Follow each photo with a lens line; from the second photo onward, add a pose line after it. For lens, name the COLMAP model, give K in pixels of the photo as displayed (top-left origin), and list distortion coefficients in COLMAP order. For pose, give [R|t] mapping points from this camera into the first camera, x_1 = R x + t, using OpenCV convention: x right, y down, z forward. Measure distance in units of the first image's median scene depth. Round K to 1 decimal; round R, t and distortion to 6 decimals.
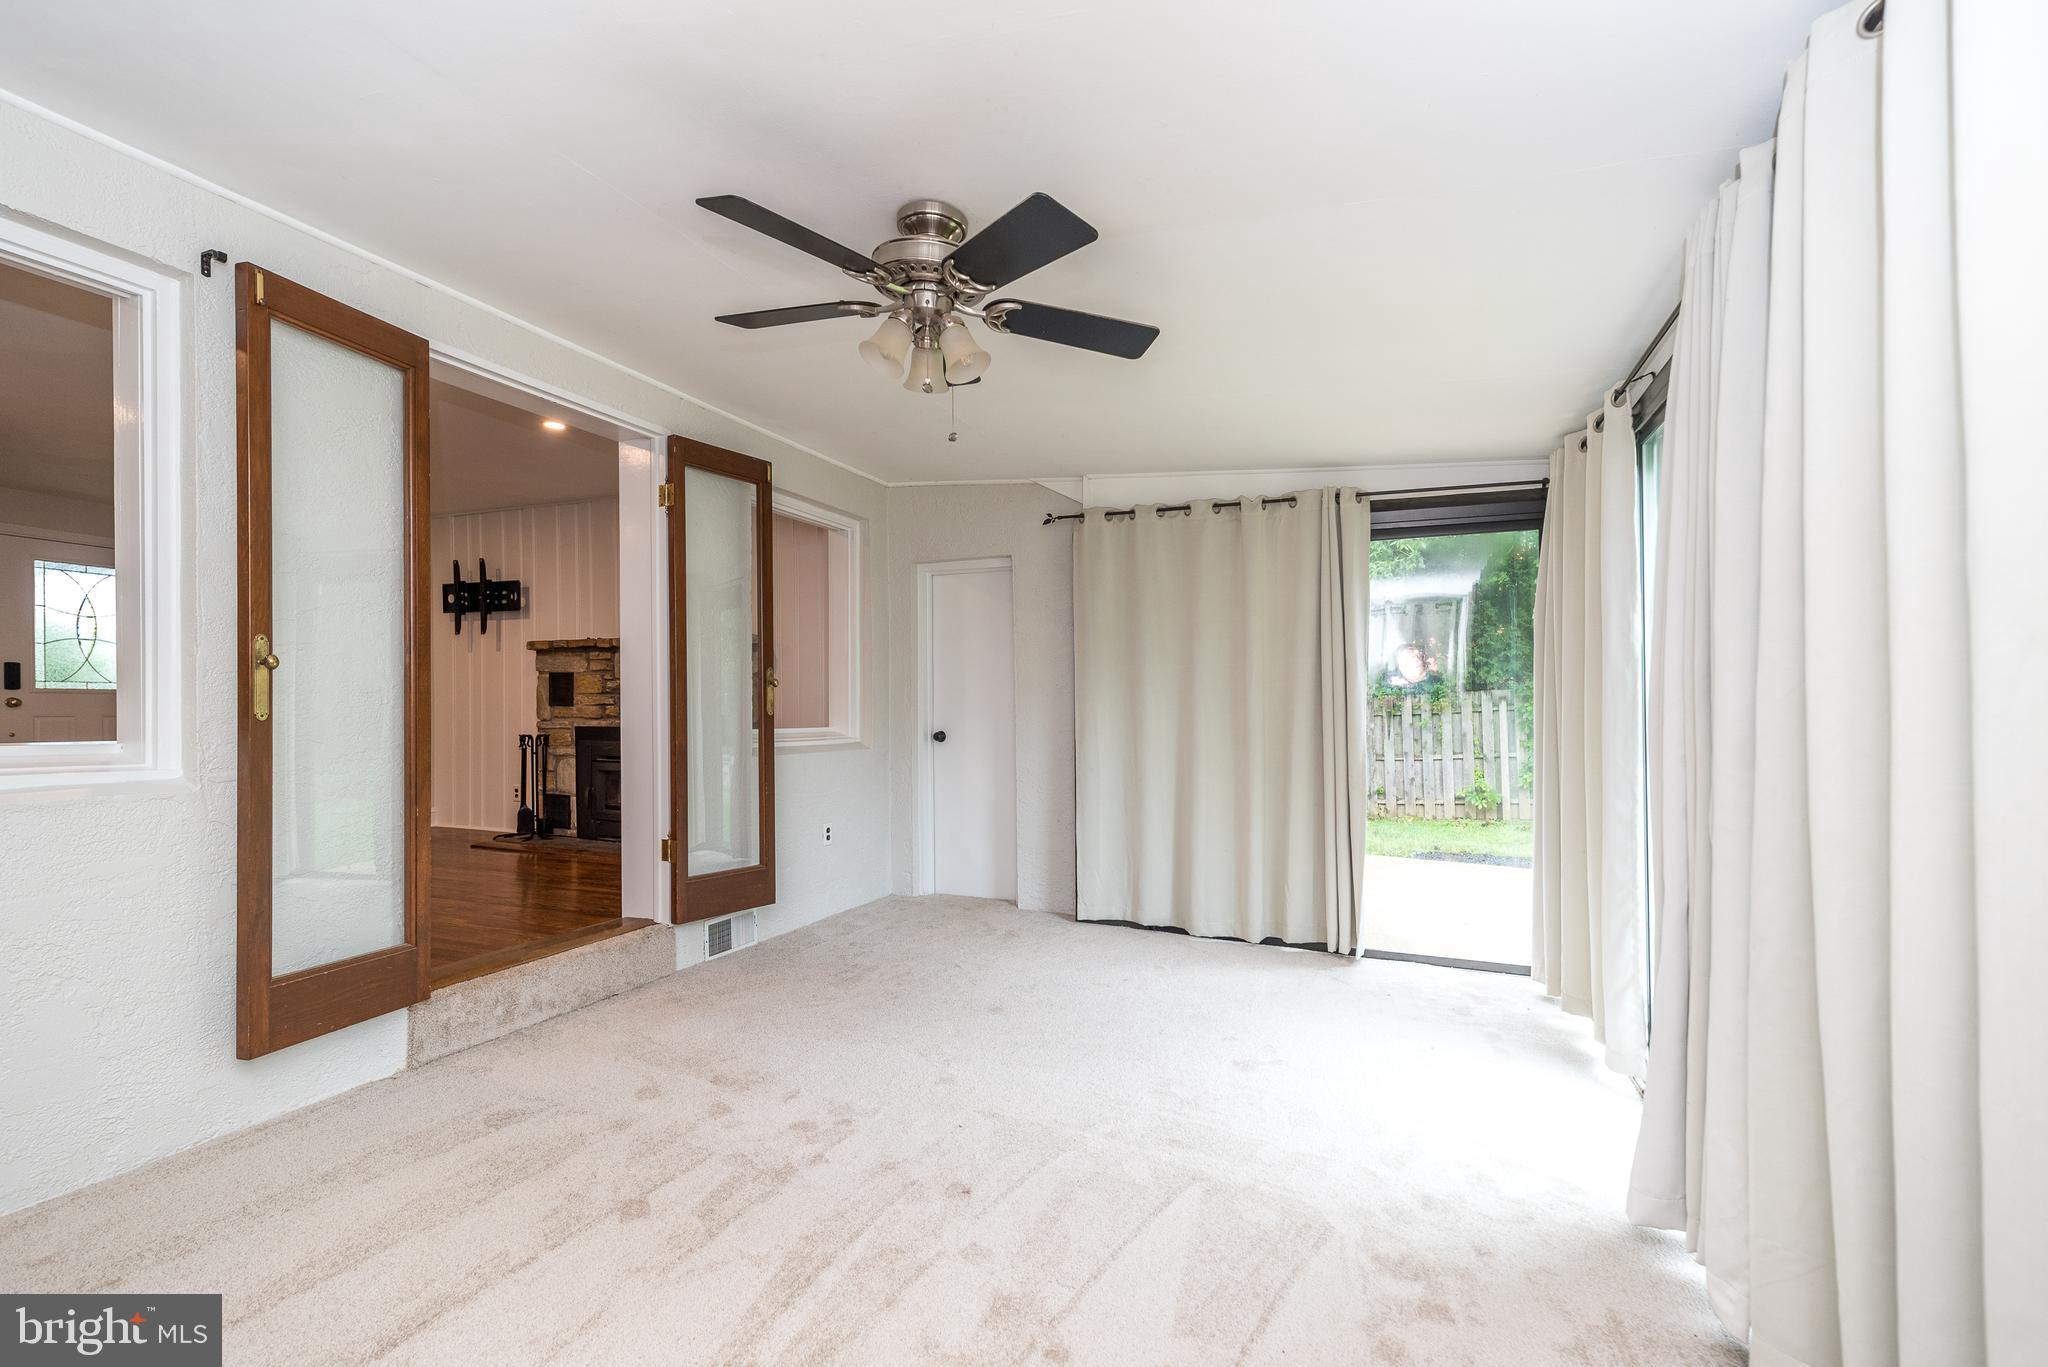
lens RADIAL K [[881.5, 0, 1043.1], [0, 881.5, 736.6], [0, 0, 1]] dist [0.003853, 0.000402]
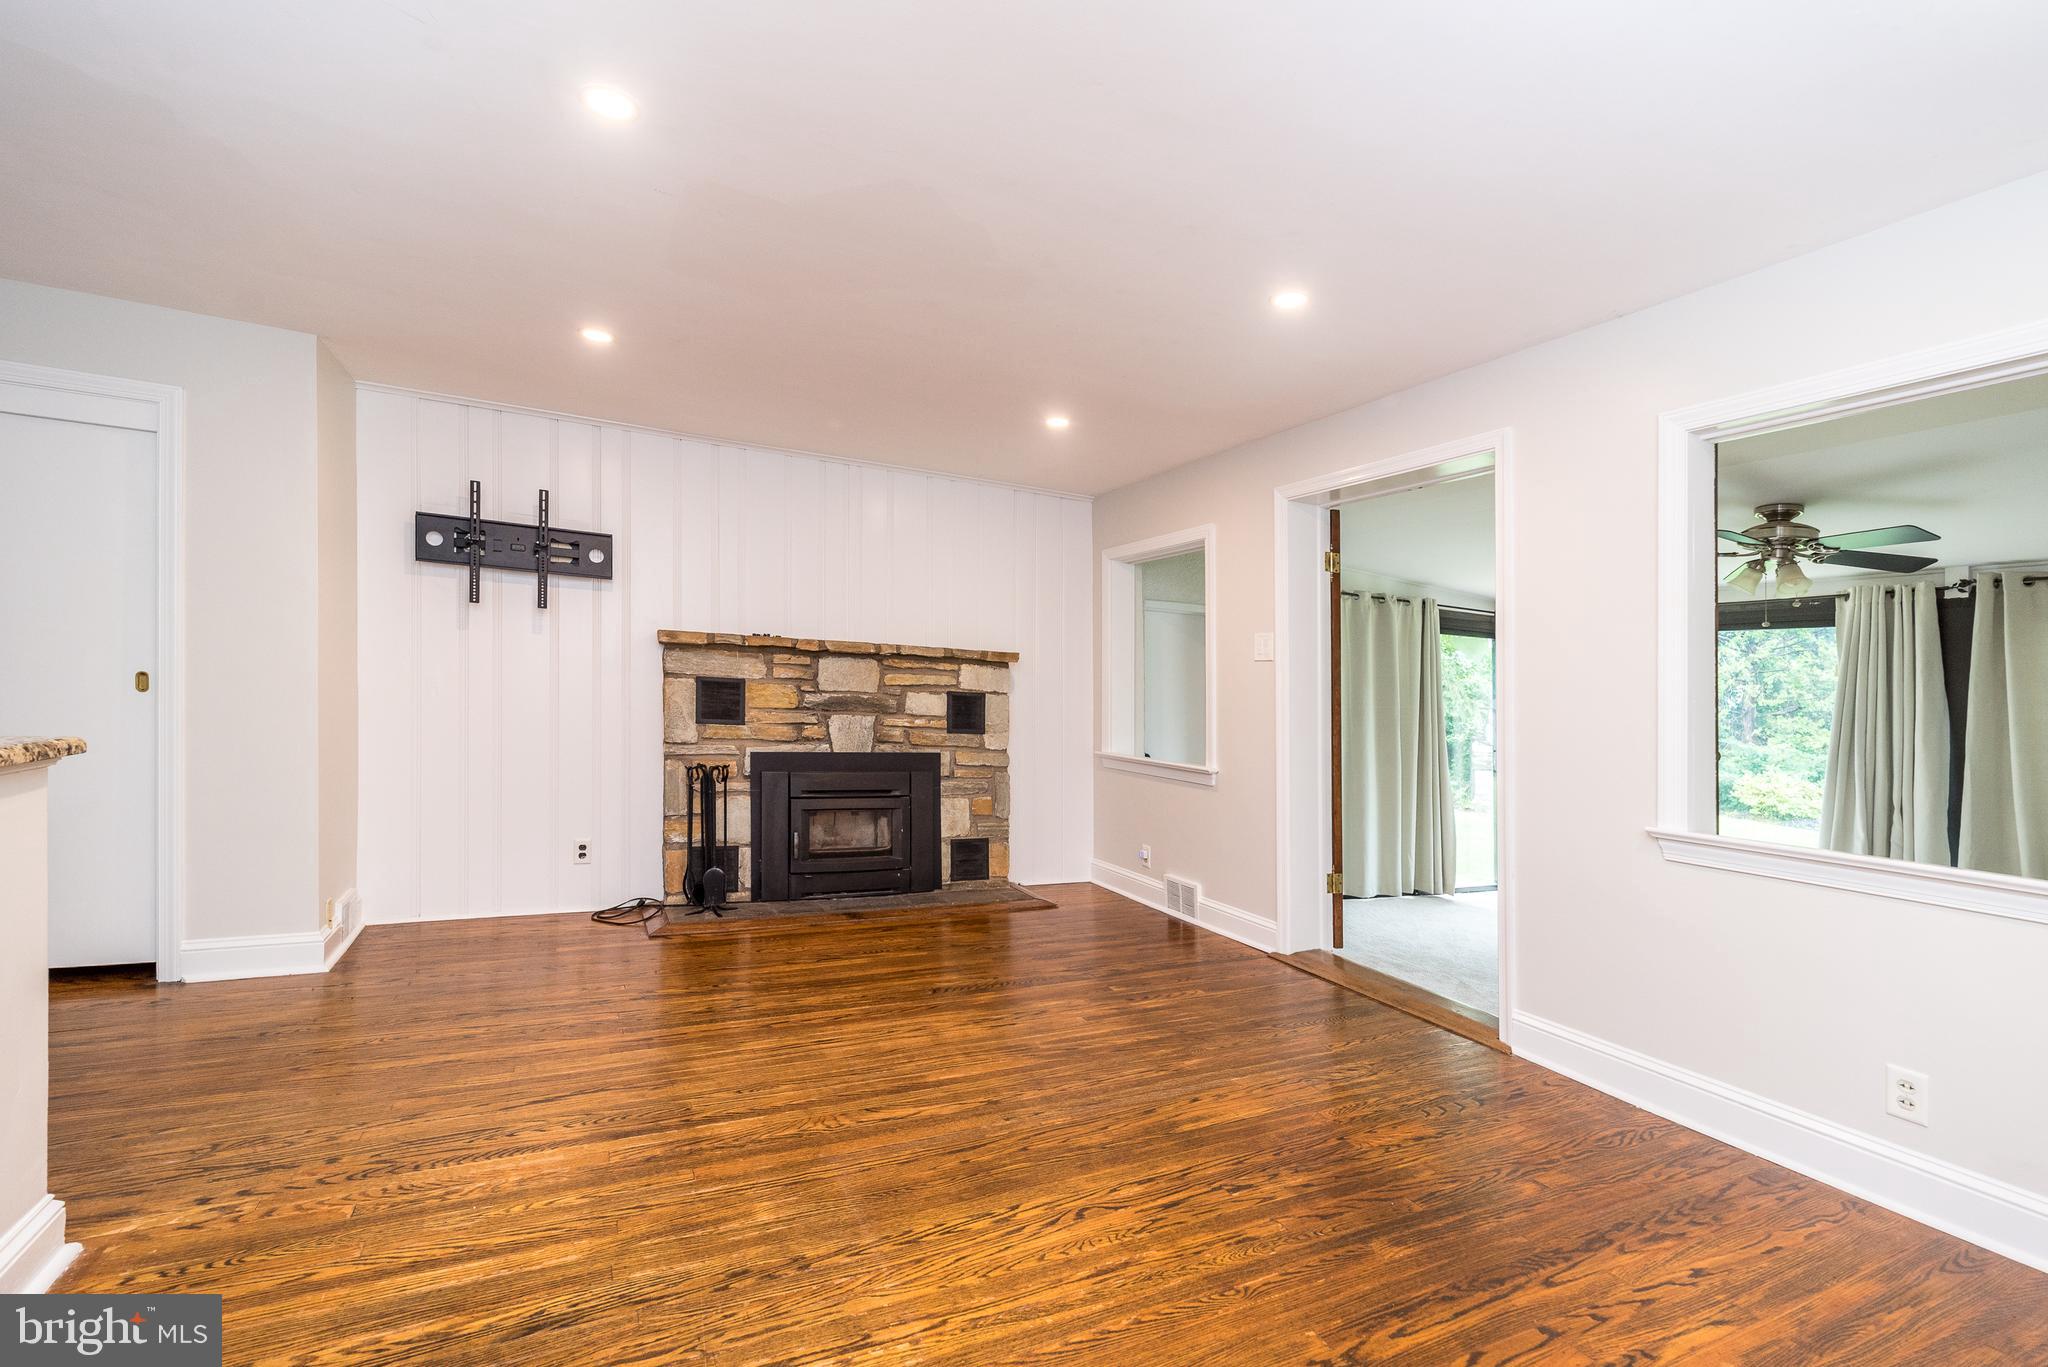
lens RADIAL K [[897.6, 0, 1015.3], [0, 897.6, 733.9], [0, 0, 1]] dist [0.004313, 0.000588]
pose [[0.670503, -0.008931, 0.741853, -1.103594], [-0.015564, 0.999538, 0.026101, -0.059168], [-0.741743, -0.029047, 0.670055, 0.389082]]
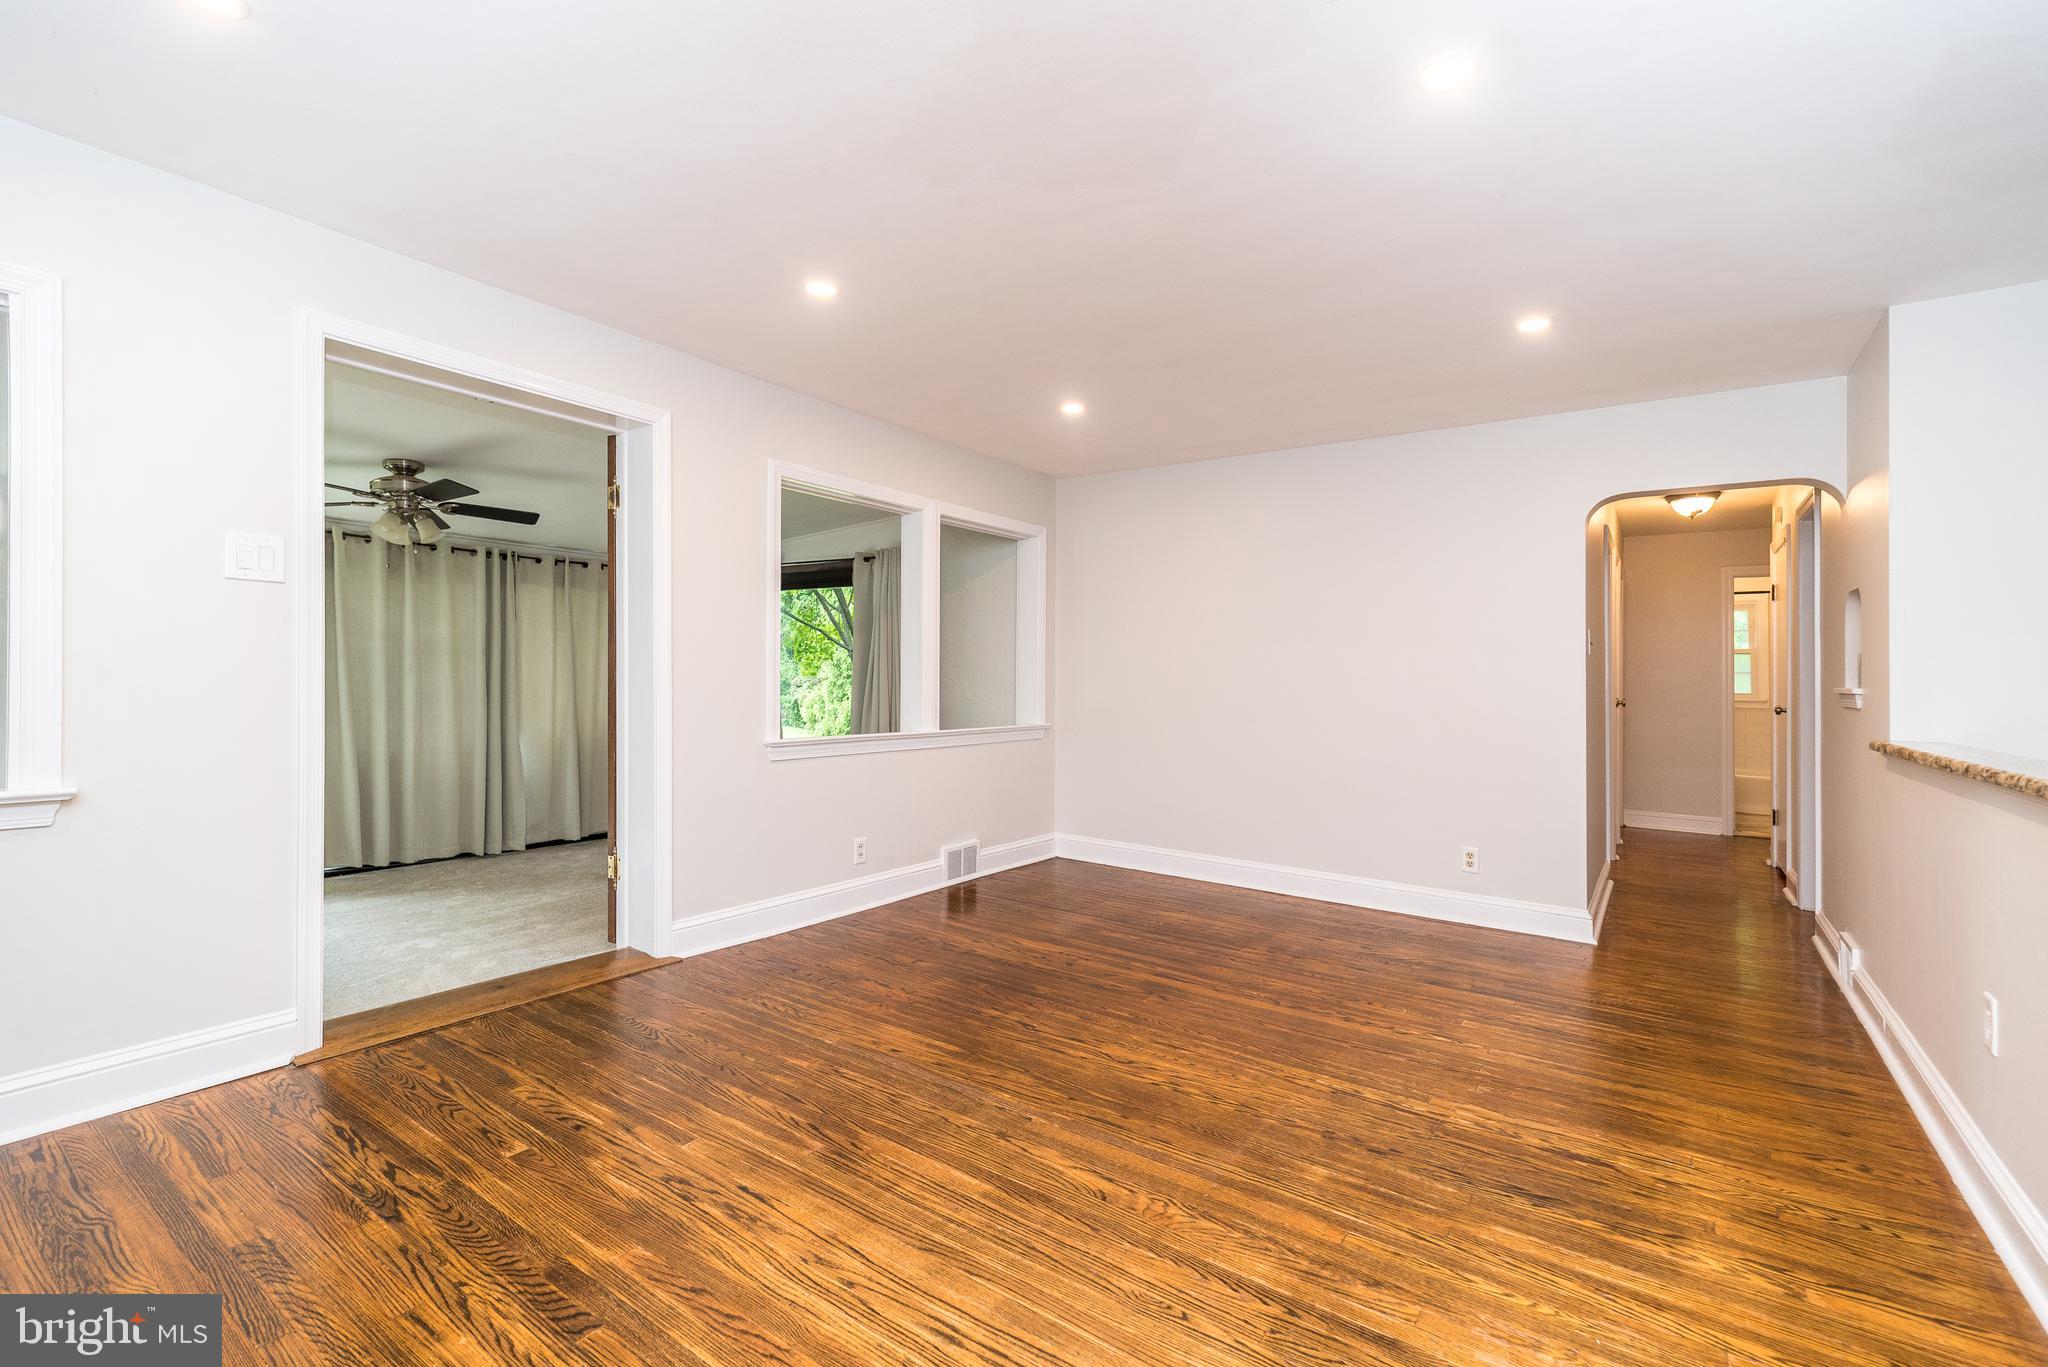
lens RADIAL K [[890.7, 0, 1045.7], [0, 890.7, 675.2], [0, 0, 1]] dist [0.004460, 0.000365]
pose [[-0.973845, -0.025175, 0.225815, -0.859781], [-0.018704, 0.999352, 0.030750, -0.078832], [-0.226443, 0.025722, -0.973685, 1.130405]]
